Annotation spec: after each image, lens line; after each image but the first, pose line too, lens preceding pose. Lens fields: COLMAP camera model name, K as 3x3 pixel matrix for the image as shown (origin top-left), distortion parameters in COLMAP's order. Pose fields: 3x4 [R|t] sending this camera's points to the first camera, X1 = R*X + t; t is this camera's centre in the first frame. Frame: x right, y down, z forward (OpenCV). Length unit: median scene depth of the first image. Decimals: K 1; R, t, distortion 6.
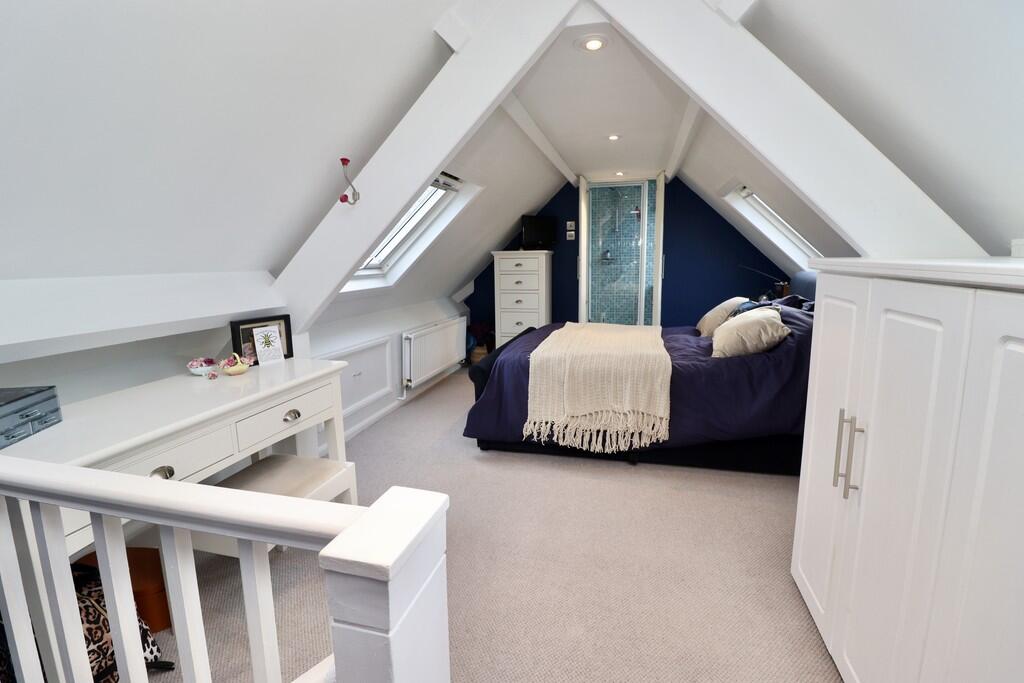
lens RADIAL K [[477.9, 0, 511.6], [0, 477.9, 339.8], [0, 0, 1]] dist [-0.005722, -0.008687]
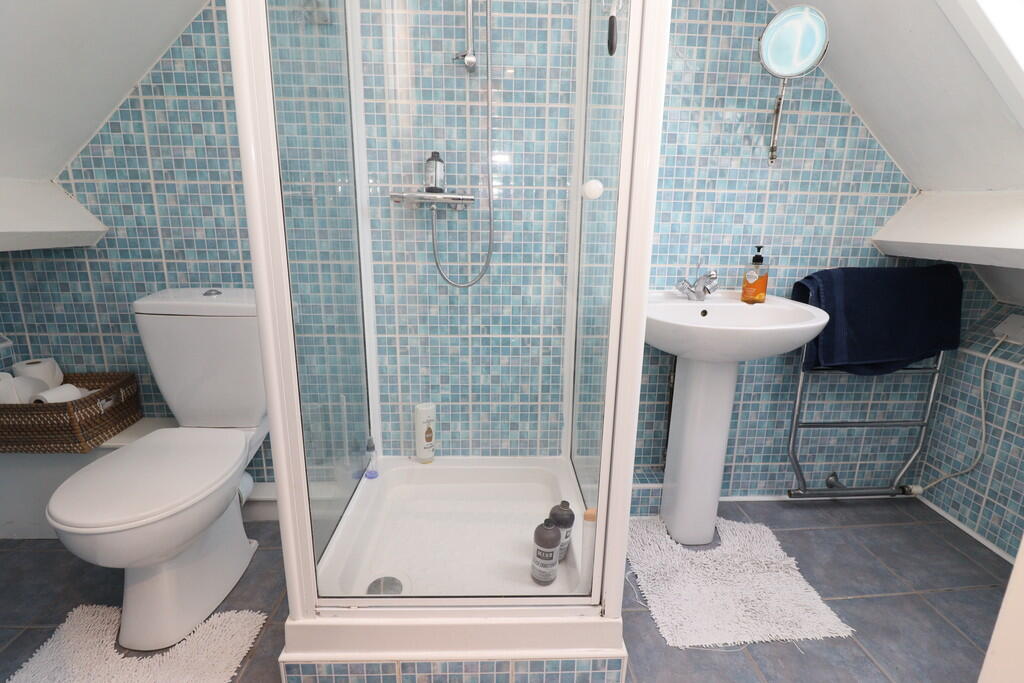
lens RADIAL K [[477.9, 0, 512.4], [0, 477.9, 337.1], [0, 0, 1]] dist [-0.005722, -0.008687]
pose [[0.956883, -0.034387, 0.288430, 0.165222], [0.012536, 0.996932, 0.077268, -0.113145], [-0.290202, -0.070320, 0.954378, 0.752050]]
